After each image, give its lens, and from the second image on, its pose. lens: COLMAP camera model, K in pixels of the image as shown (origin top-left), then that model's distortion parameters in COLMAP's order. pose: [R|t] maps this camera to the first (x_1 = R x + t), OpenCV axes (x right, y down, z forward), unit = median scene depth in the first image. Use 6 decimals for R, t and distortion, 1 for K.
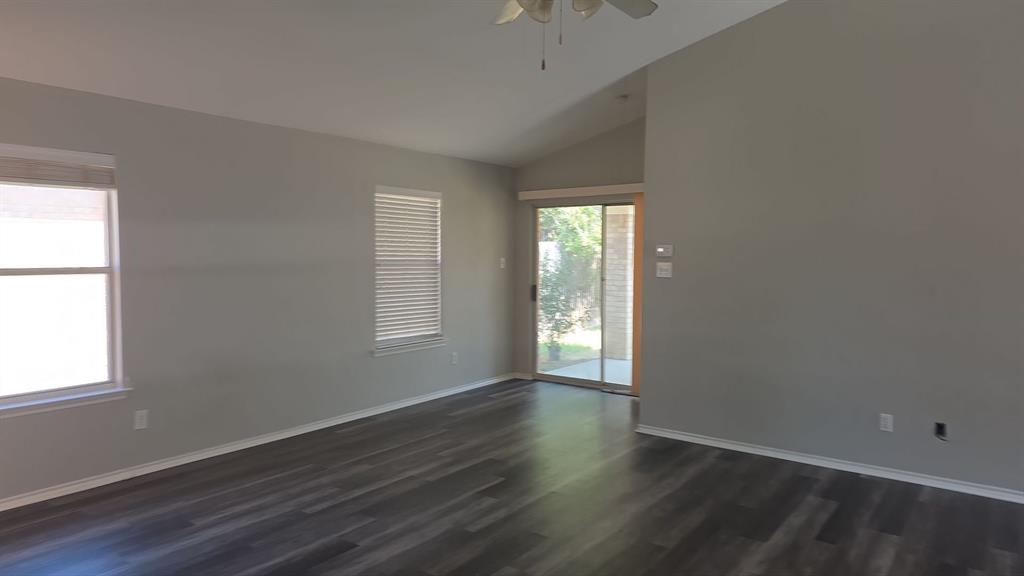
lens RADIAL K [[655.2, 0, 516.9], [0, 655.2, 309.1], [0, 0, 1]] dist [0.014341, 0.000146]
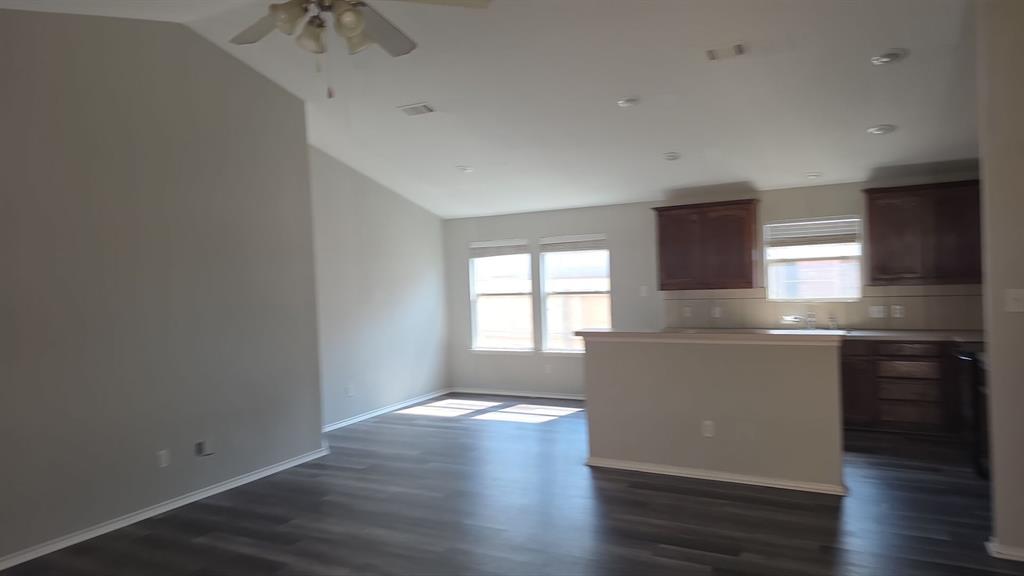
lens RADIAL K [[667.9, 0, 490.6], [0, 667.9, 282.6], [0, 0, 1]] dist [0.031756, -0.000673]
pose [[-0.137075, -0.002287, 0.990558, -0.613291], [0.122167, 0.992324, 0.019197, -0.067891], [-0.982998, 0.123645, -0.135743, 0.616167]]
